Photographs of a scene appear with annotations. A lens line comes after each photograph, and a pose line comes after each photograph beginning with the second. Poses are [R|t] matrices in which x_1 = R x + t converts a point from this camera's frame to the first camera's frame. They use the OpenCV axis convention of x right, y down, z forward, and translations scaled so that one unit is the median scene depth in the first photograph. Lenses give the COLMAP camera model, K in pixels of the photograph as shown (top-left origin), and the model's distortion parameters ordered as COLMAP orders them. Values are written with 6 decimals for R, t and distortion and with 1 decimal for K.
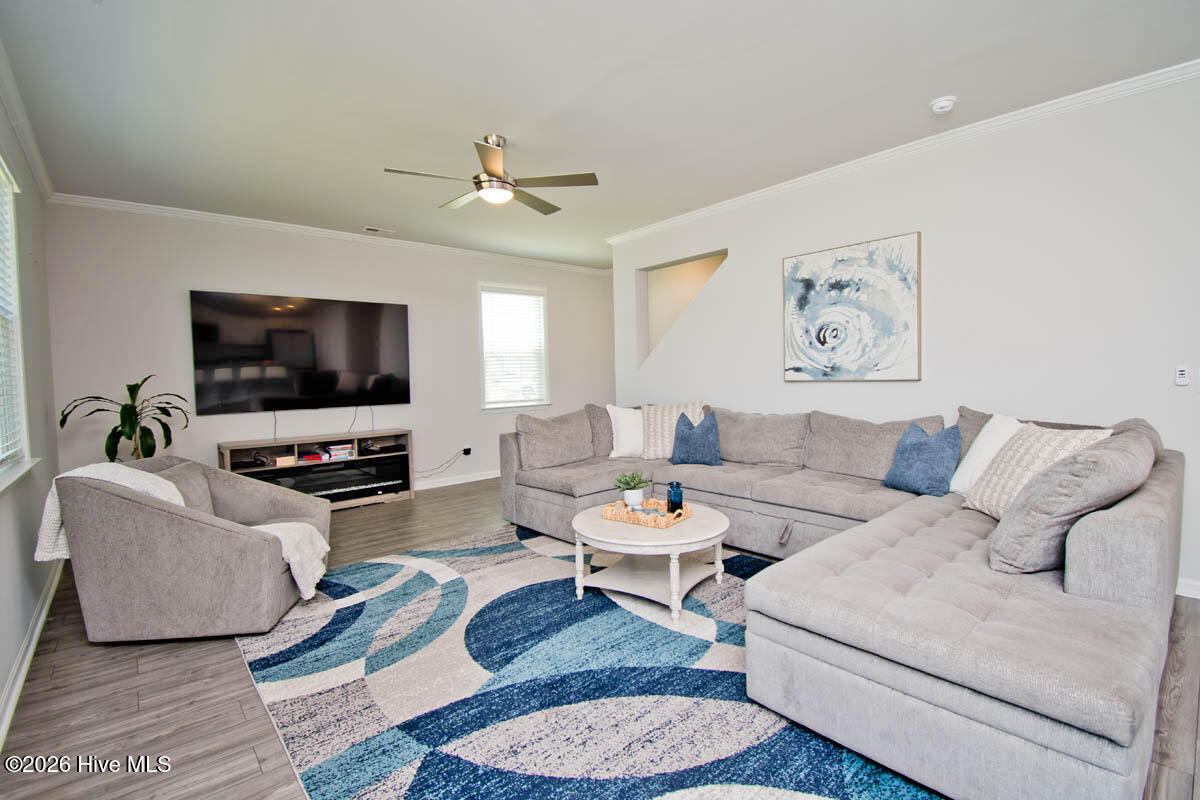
lens RADIAL K [[530.3, 0, 601.8], [0, 530.3, 401.1], [0, 0, 1]] dist [0.018331, -0.023961]
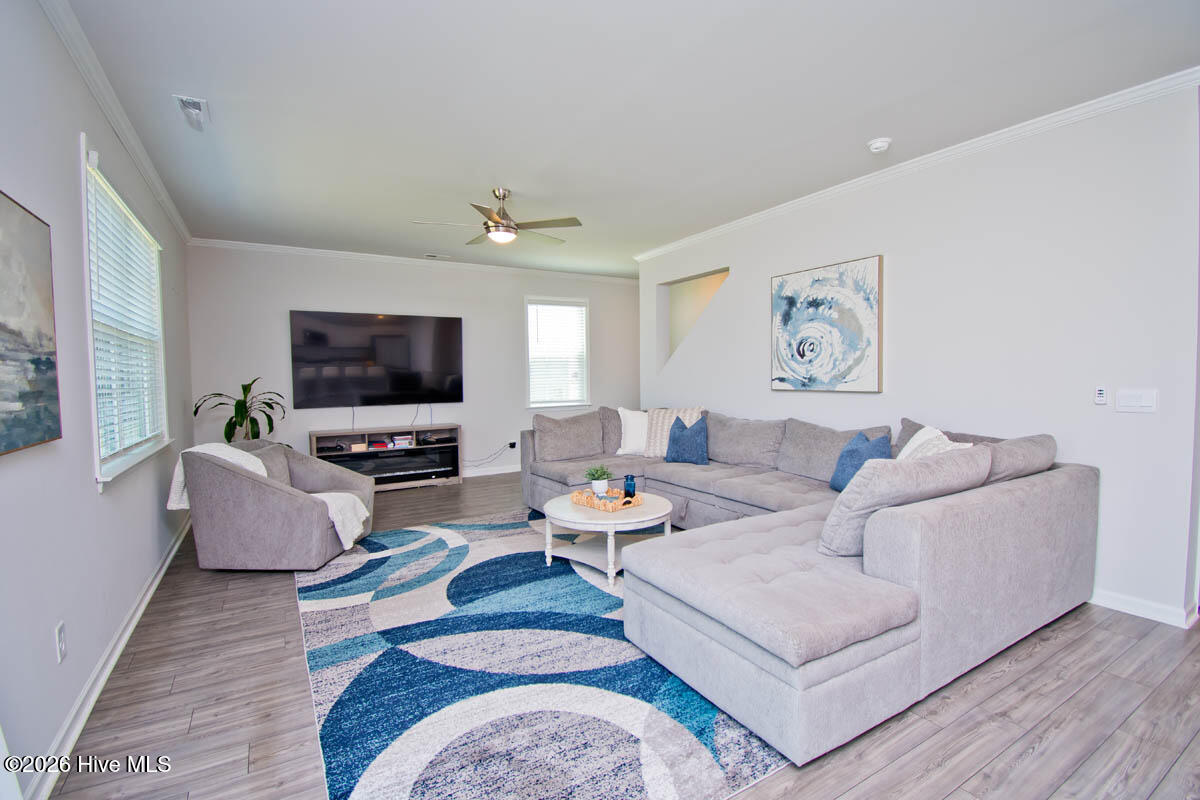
lens RADIAL K [[530.3, 0, 601.8], [0, 530.3, 401.1], [0, 0, 1]] dist [0.018331, -0.023961]
pose [[0.985229, 0.020408, -0.170021, 0.207514], [-0.019798, 0.999790, 0.005286, -0.015177], [0.170093, -0.001842, 0.985426, -0.146449]]
